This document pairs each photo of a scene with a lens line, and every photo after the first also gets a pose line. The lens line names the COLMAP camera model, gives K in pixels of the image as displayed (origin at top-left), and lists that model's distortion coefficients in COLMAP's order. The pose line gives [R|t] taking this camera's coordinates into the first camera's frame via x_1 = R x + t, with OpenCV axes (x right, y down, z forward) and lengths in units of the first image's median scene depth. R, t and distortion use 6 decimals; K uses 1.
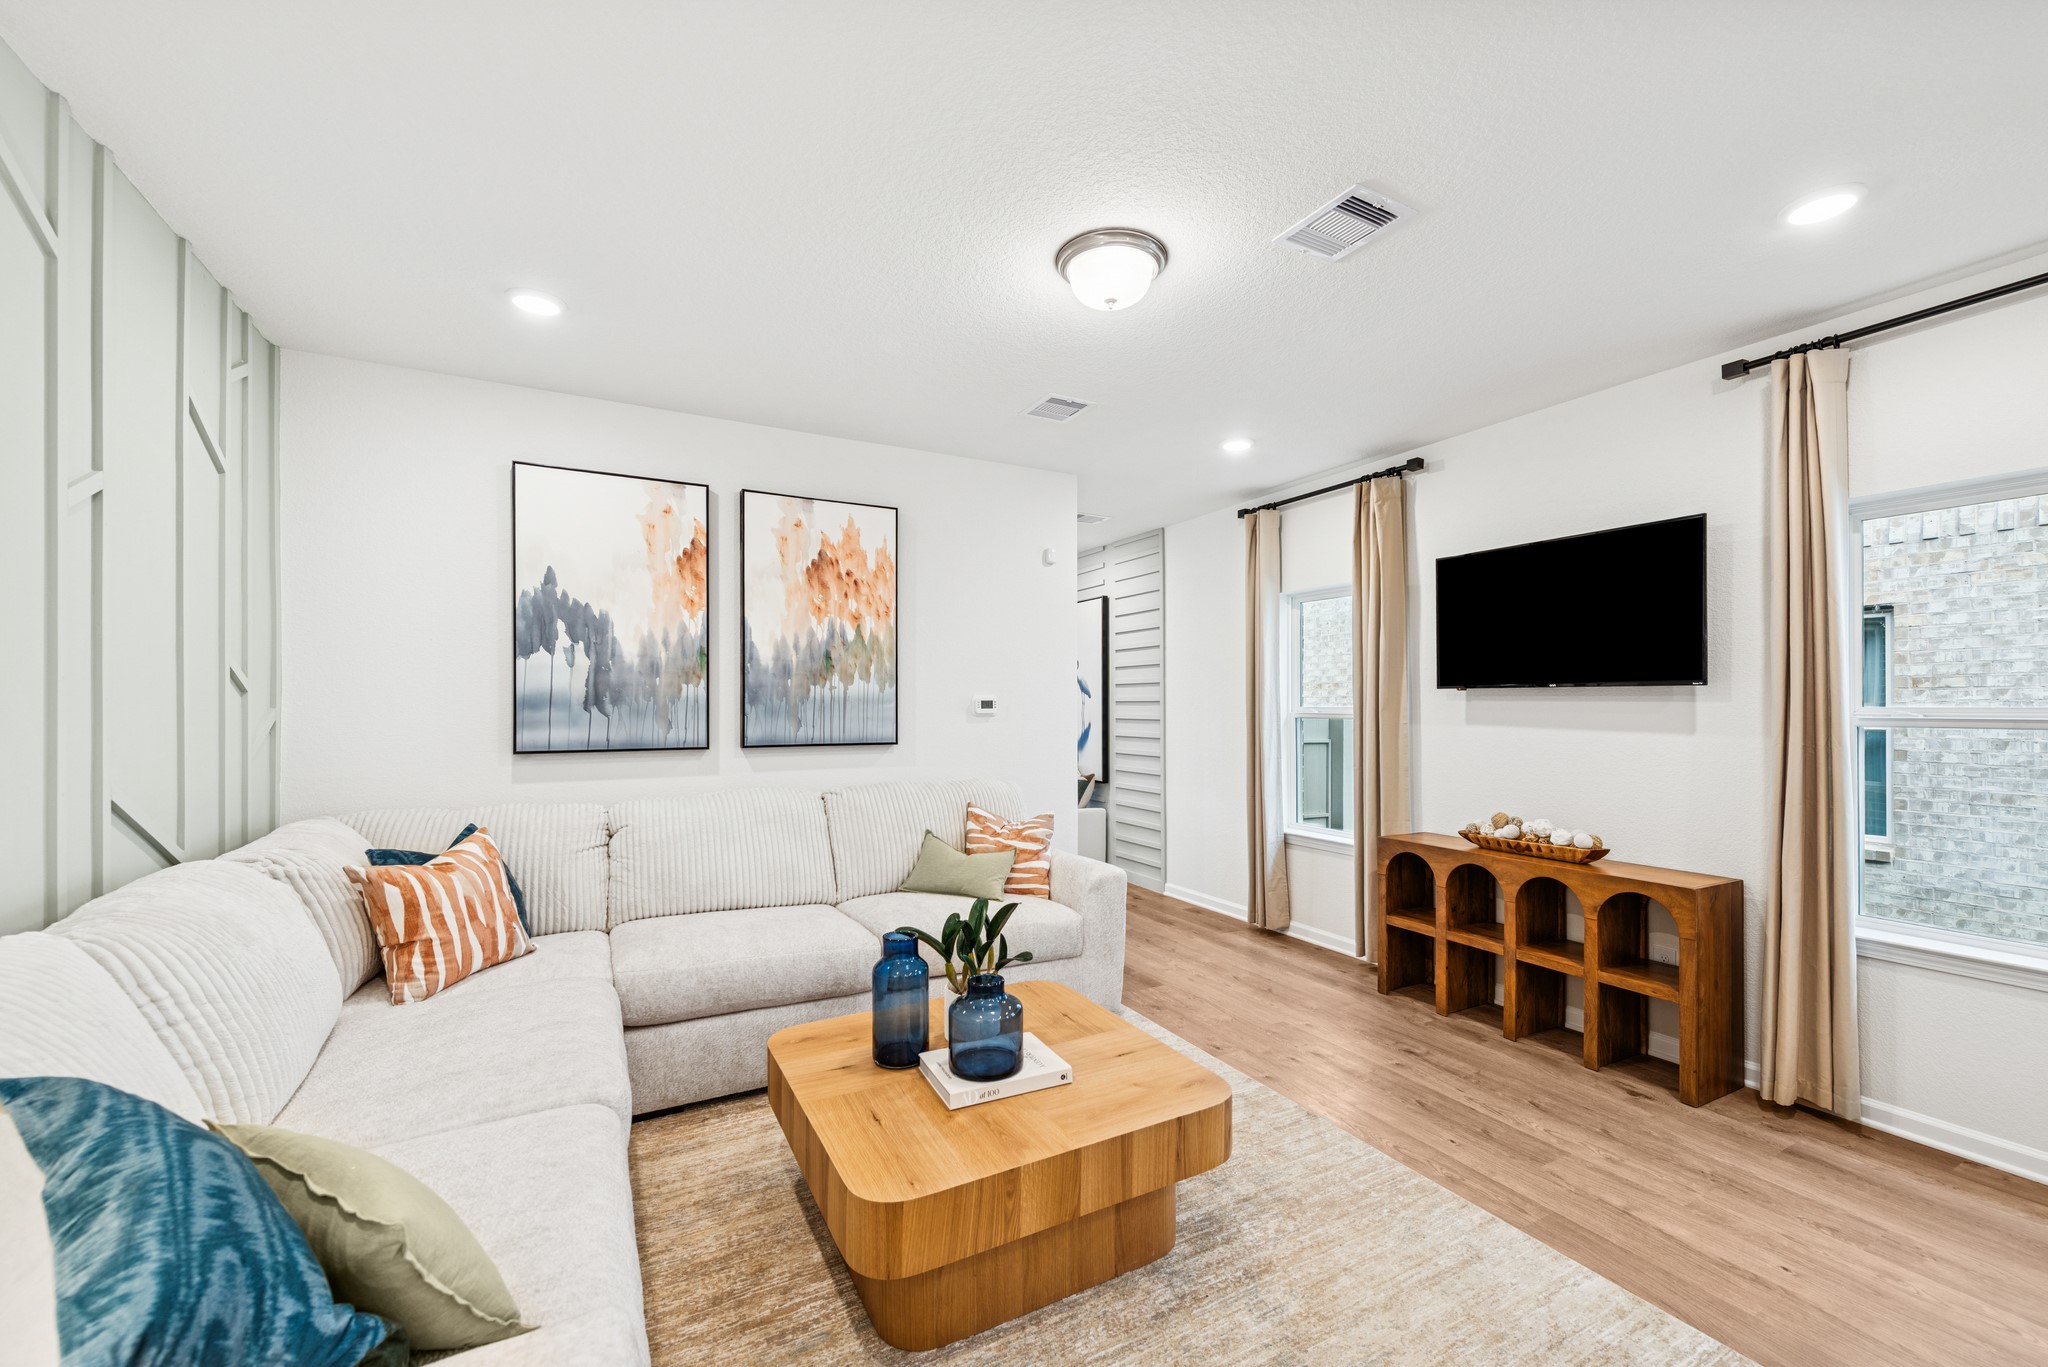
lens RADIAL K [[824.7, 0, 1022.6], [0, 824.7, 709.3], [0, 0, 1]] dist [0.012861, -0.002209]
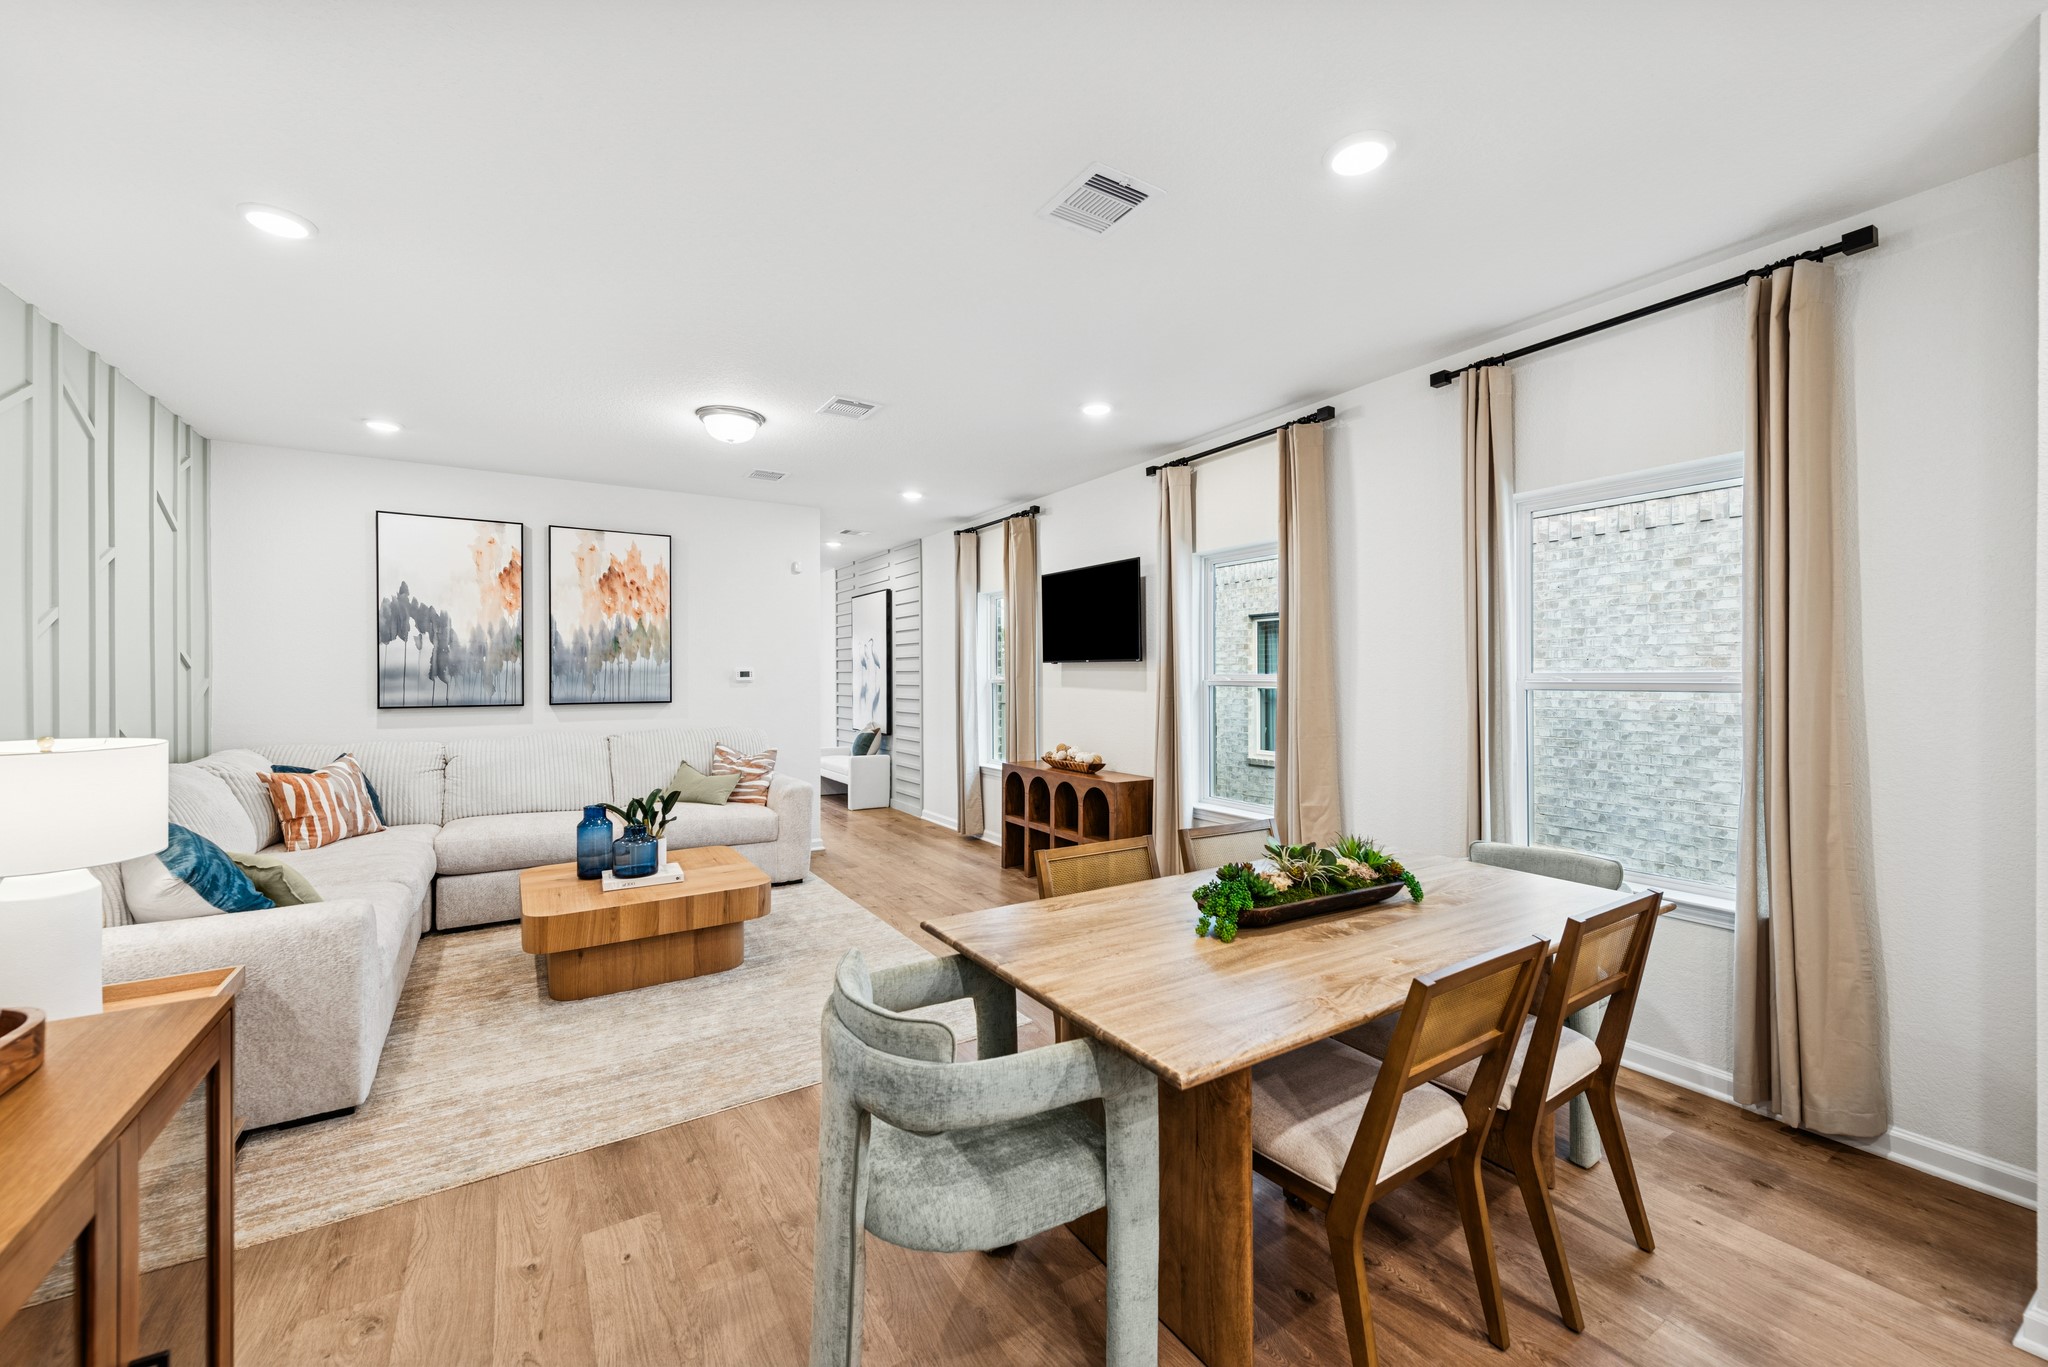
lens RADIAL K [[824.7, 0, 1032.0], [0, 824.7, 678.5], [0, 0, 1]] dist [0.012861, -0.002209]
pose [[0.997770, -0.003288, 0.066661, 0.444657], [0.003272, 0.999995, 0.000353, 0.003189], [-0.066662, -0.000134, 0.997776, -0.548293]]
